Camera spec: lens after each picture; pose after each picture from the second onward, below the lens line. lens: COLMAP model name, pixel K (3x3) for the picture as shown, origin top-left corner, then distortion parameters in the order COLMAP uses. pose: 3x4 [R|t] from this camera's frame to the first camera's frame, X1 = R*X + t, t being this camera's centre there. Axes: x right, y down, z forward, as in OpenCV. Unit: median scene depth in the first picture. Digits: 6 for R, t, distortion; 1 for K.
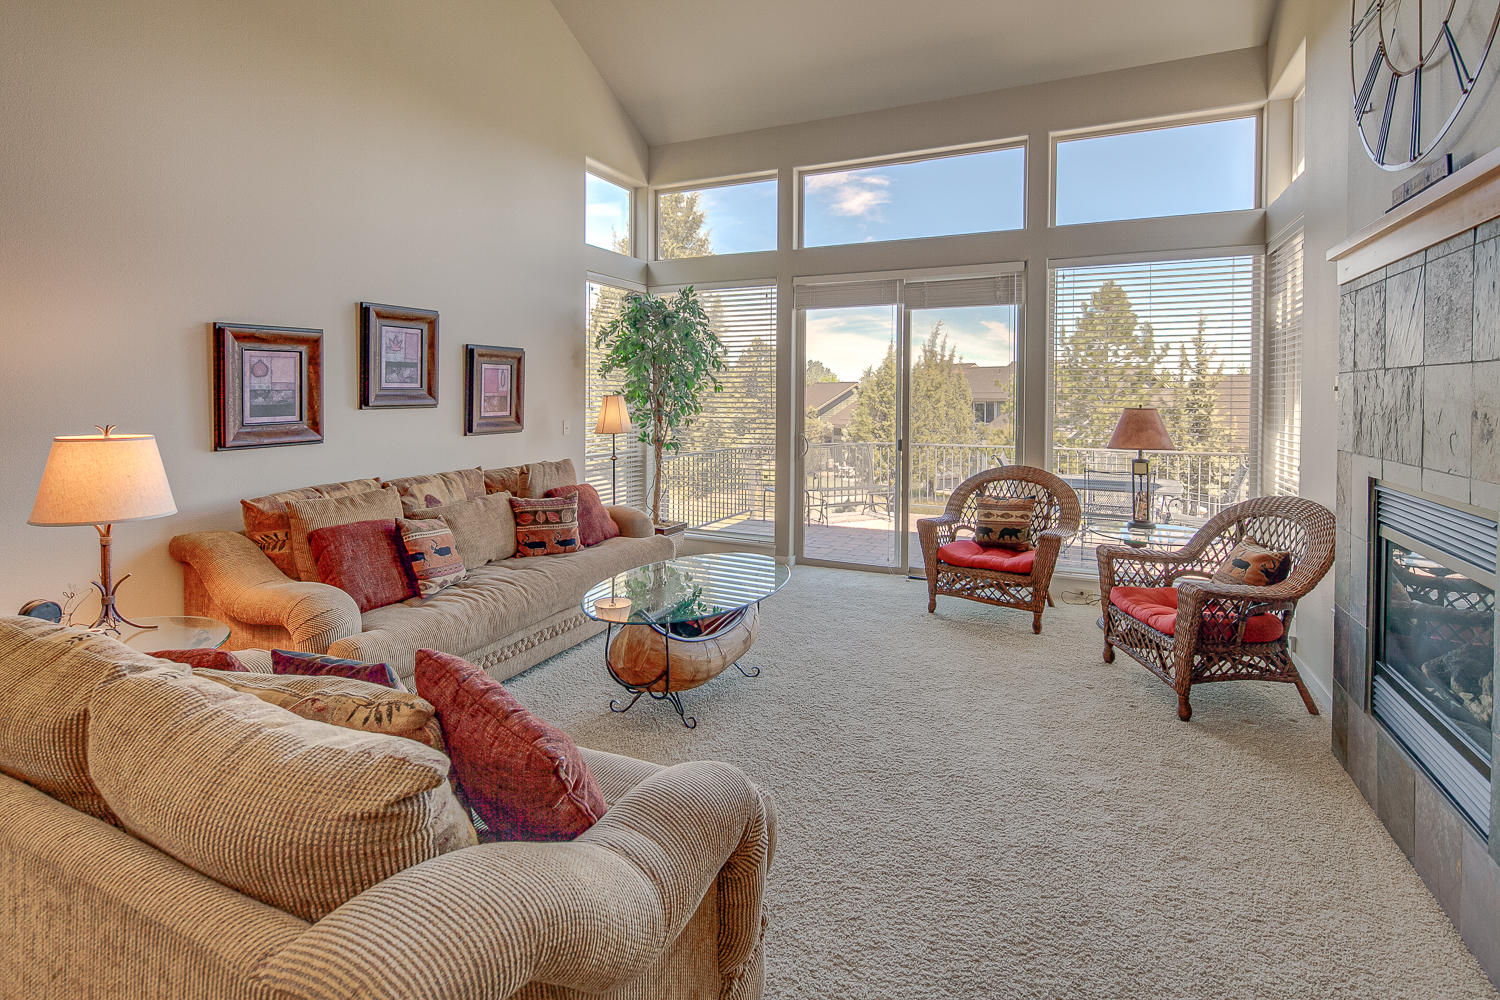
lens RADIAL K [[725.5, 0, 743.2], [0, 725.5, 401.4], [0, 0, 1]] dist [0.007584, -0.002398]
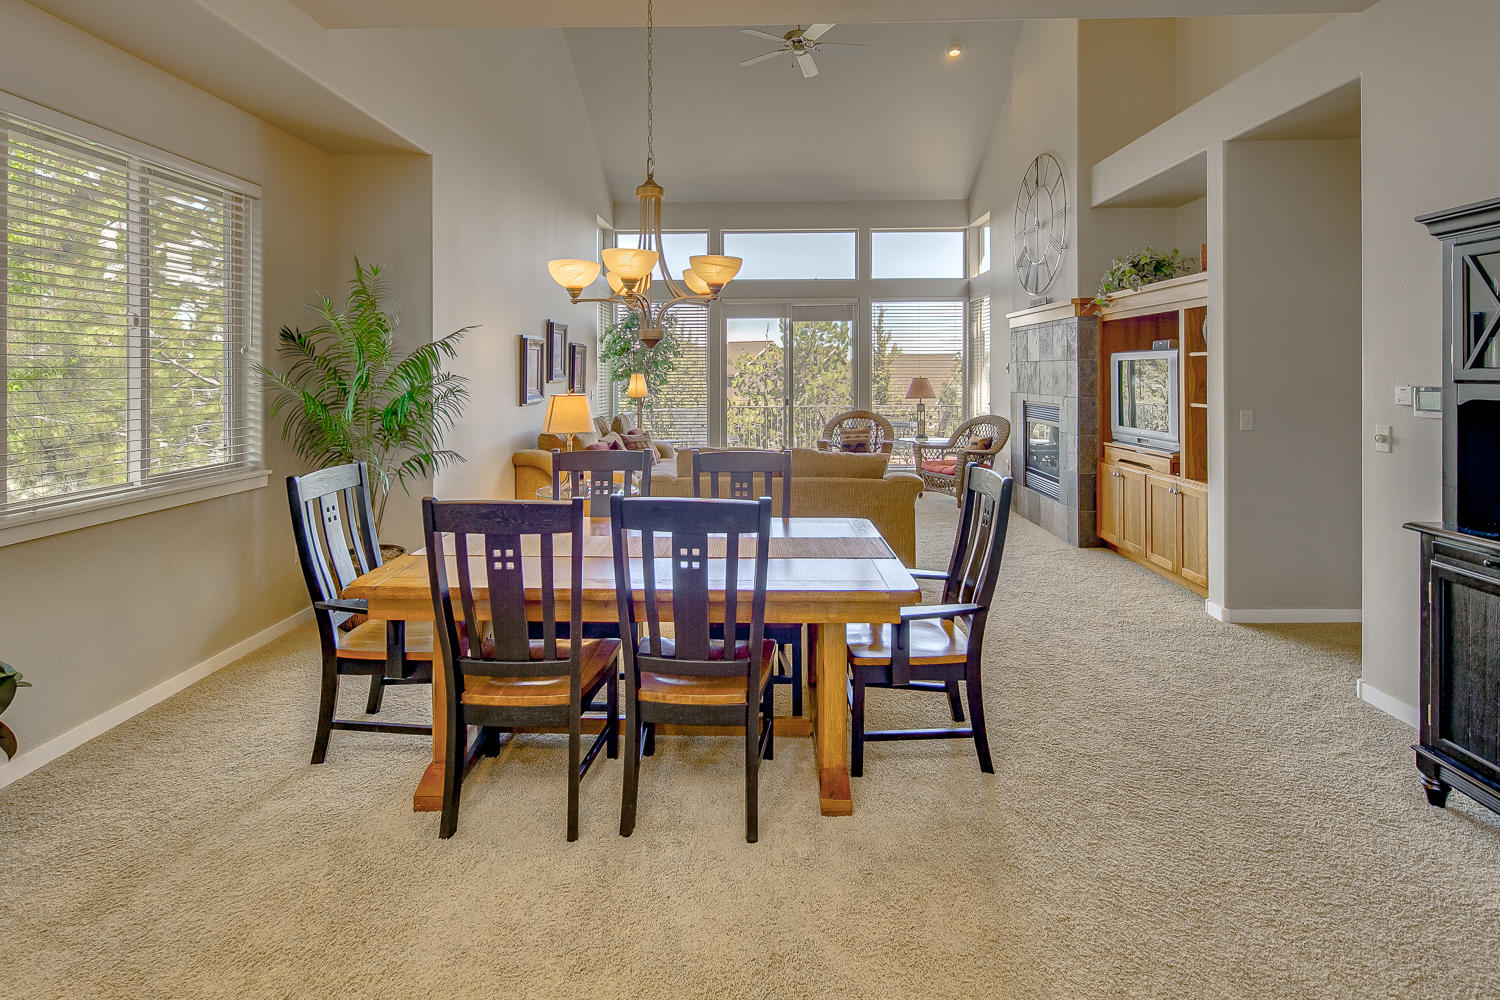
lens RADIAL K [[725.5, 0, 745.9], [0, 725.5, 379.1], [0, 0, 1]] dist [0.007584, -0.002398]
pose [[0.916912, -0.012208, 0.398903, -0.611993], [0.012004, 0.999923, 0.003009, 0.001370], [-0.398909, 0.002029, 0.916988, -0.563402]]
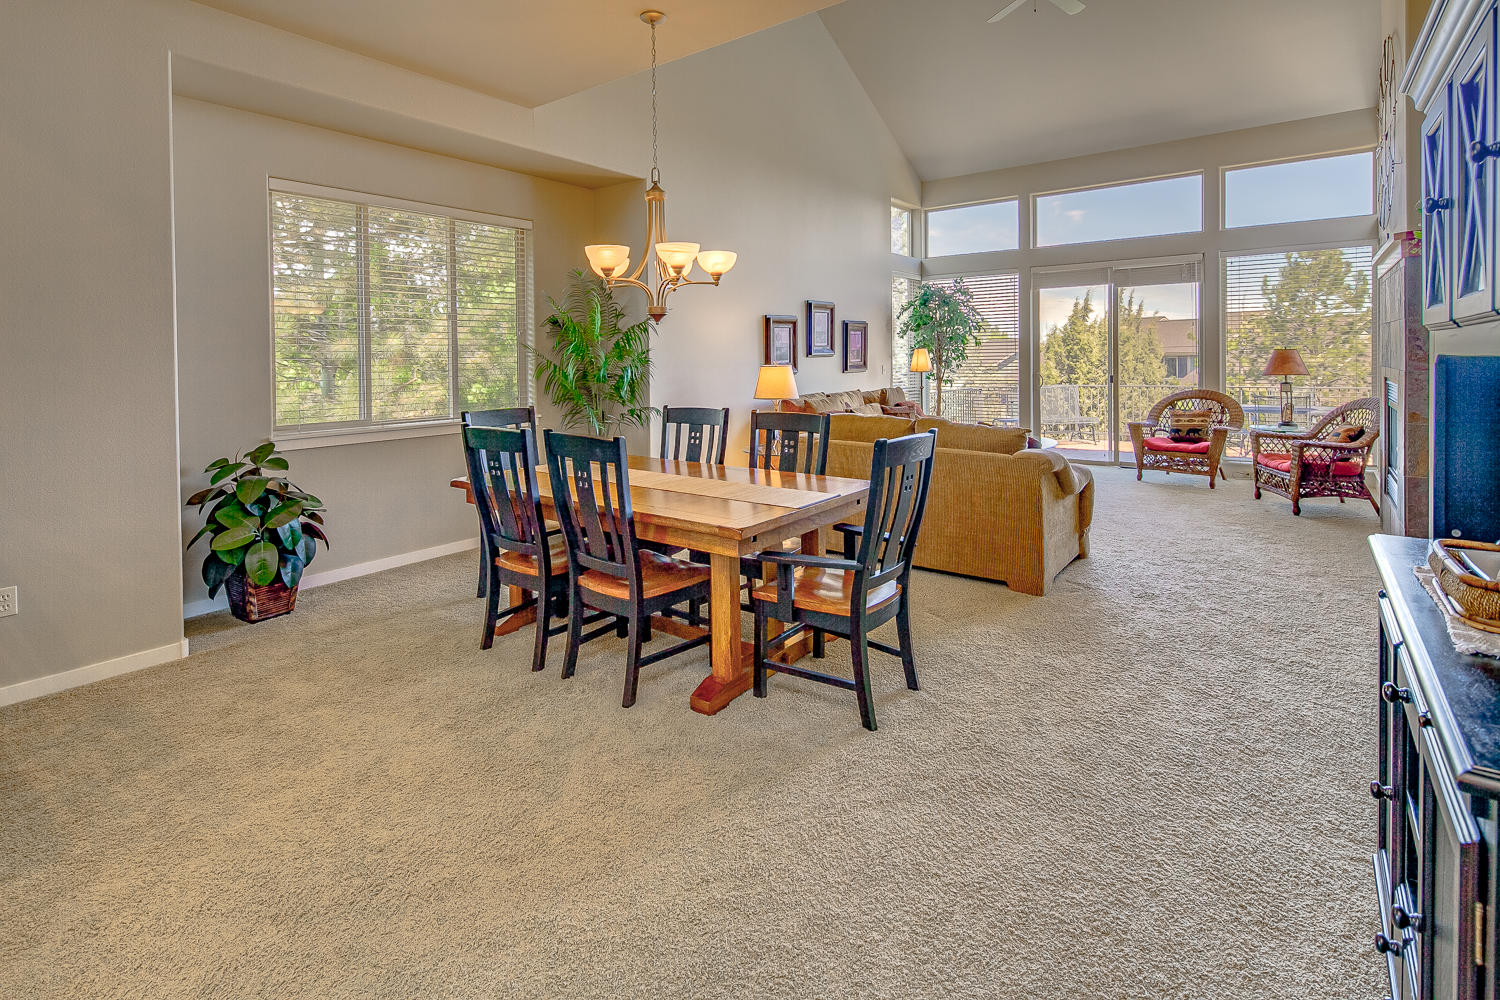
lens RADIAL K [[725.5, 0, 745.5], [0, 725.5, 365.3], [0, 0, 1]] dist [0.007584, -0.002398]
pose [[0.976919, -0.015469, -0.213048, -0.223385], [0.016117, 0.999869, 0.001305, 0.021142], [0.213000, -0.004708, 0.977041, -0.685502]]
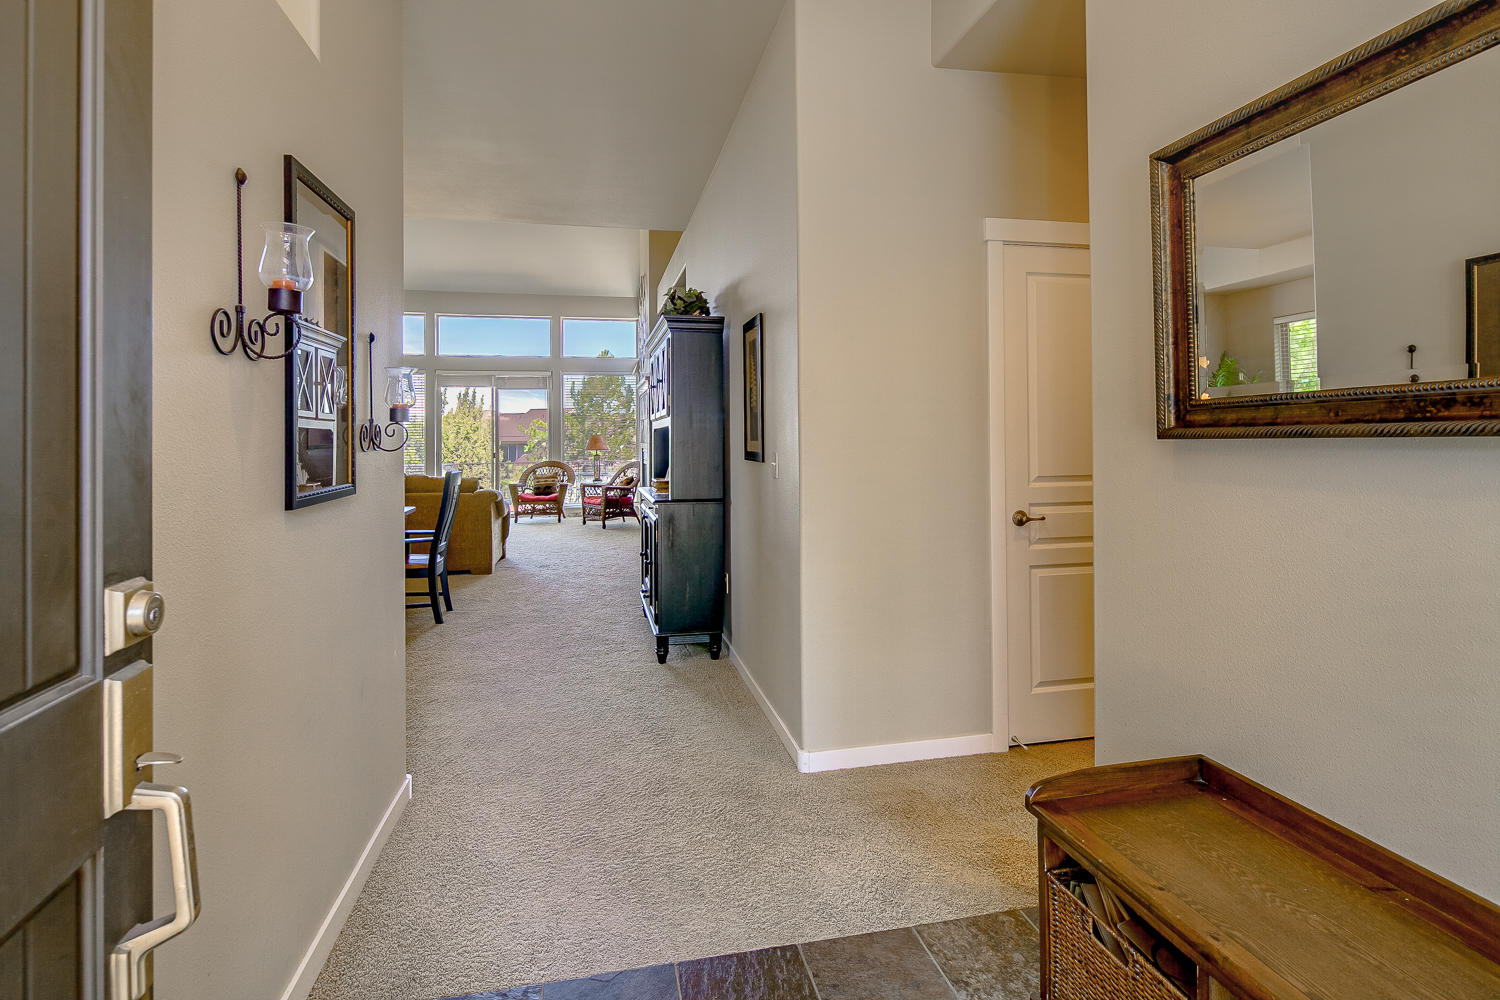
lens RADIAL K [[725.5, 0, 748.8], [0, 725.5, 431.3], [0, 0, 1]] dist [0.007584, -0.002398]
pose [[0.794636, -0.007500, 0.607040, -0.521307], [0.021174, 0.999658, -0.015367, 0.044711], [-0.606717, 0.025064, 0.794523, -1.222497]]
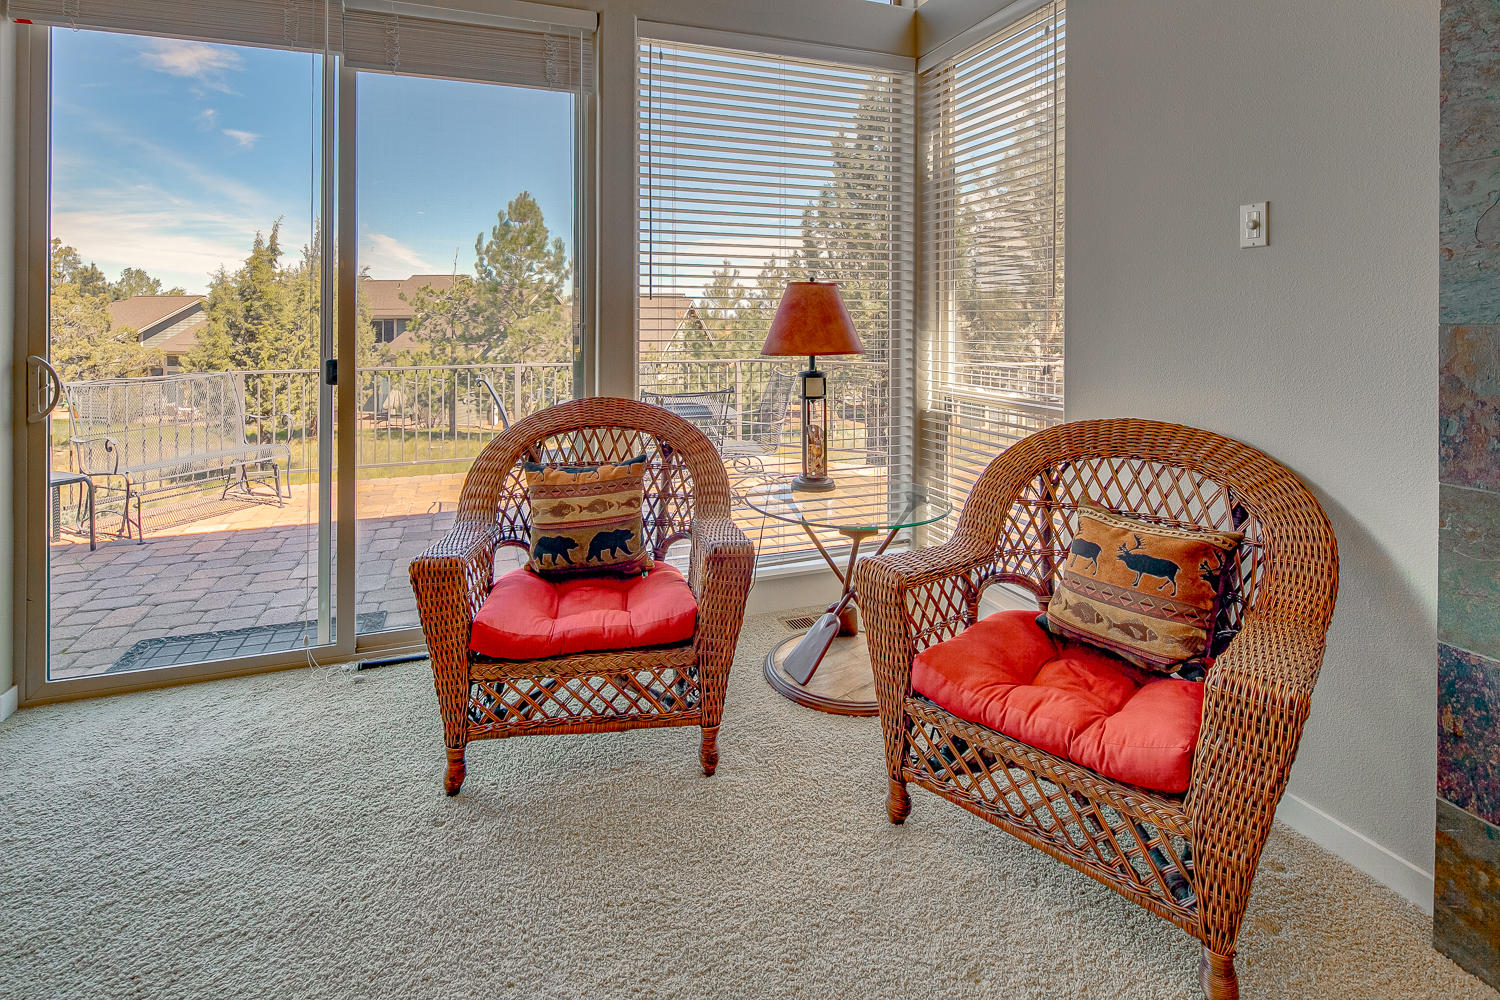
lens RADIAL K [[725.5, 0, 741.8], [0, 725.5, 318.8], [0, 0, 1]] dist [0.007584, -0.002398]
pose [[0.703302, -0.006477, 0.710862, 0.084802], [0.008799, 0.999961, 0.000405, 0.033012], [-0.710837, 0.005970, 0.703332, 0.570120]]
